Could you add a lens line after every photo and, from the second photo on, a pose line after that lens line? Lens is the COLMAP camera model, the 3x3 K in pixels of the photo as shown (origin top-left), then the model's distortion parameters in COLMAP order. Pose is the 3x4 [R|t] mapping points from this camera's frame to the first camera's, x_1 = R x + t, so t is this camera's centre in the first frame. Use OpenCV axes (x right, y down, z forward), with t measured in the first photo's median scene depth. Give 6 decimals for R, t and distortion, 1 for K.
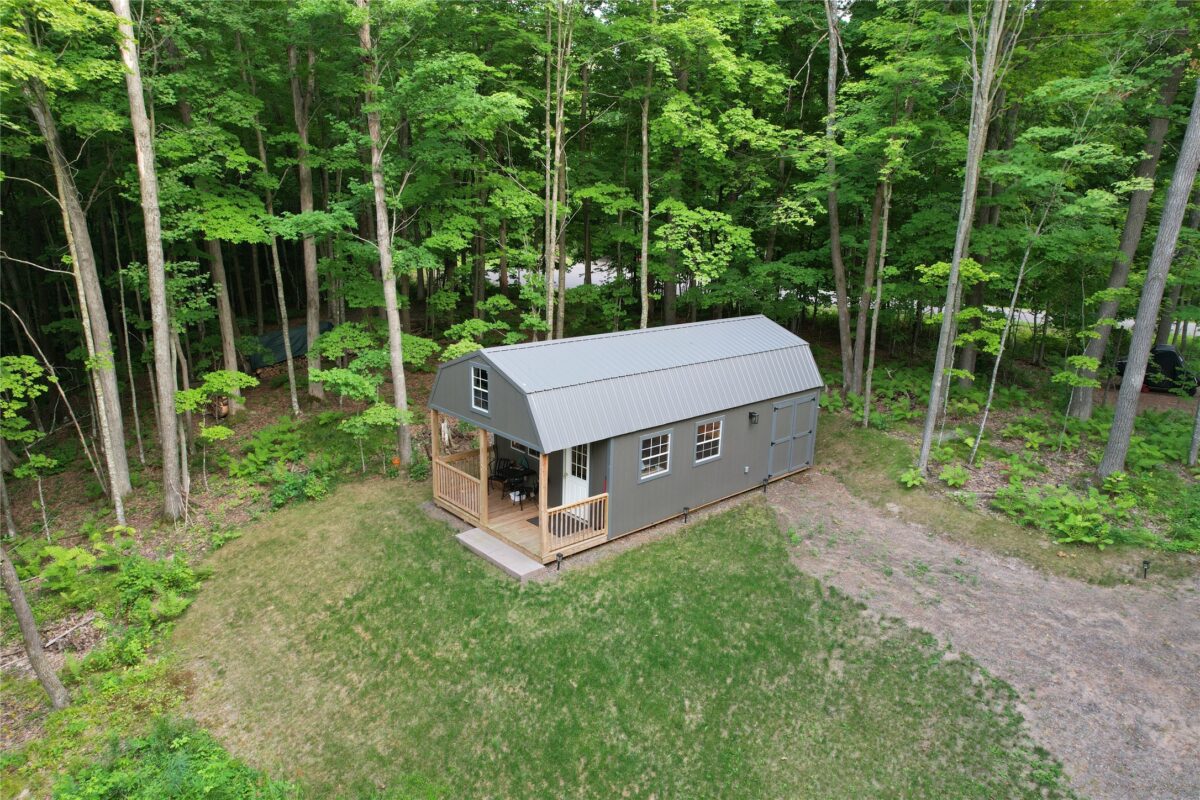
lens RADIAL K [[766.6, 0, 597.2], [0, 766.6, 404.1], [0, 0, 1]] dist [-0.075289, 0.072275]
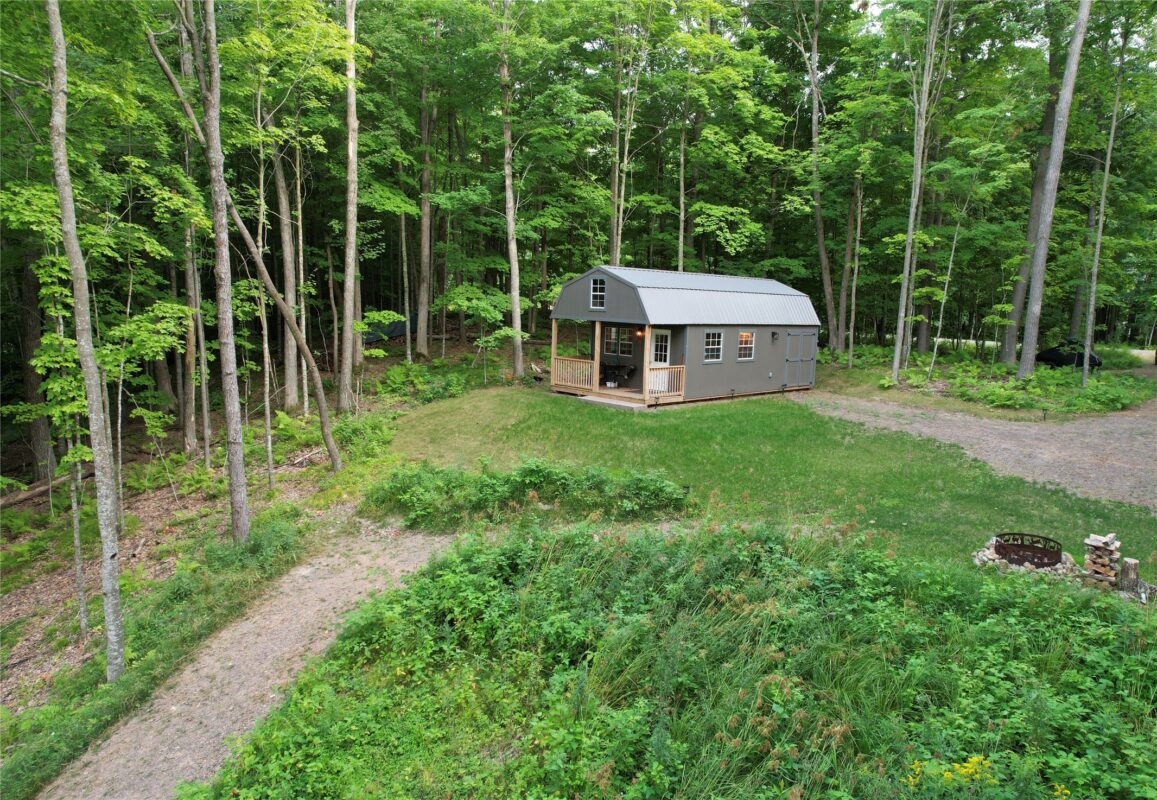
lens RADIAL K [[761.5, 0, 599.1], [0, 761.5, 403.0], [0, 0, 1]] dist [-0.049818, 0.001240]
pose [[0.998940, 0.003148, 0.045920, -0.181873], [0.002348, 0.992876, -0.119129, 0.304619], [-0.045968, 0.119111, 0.991816, -0.356286]]
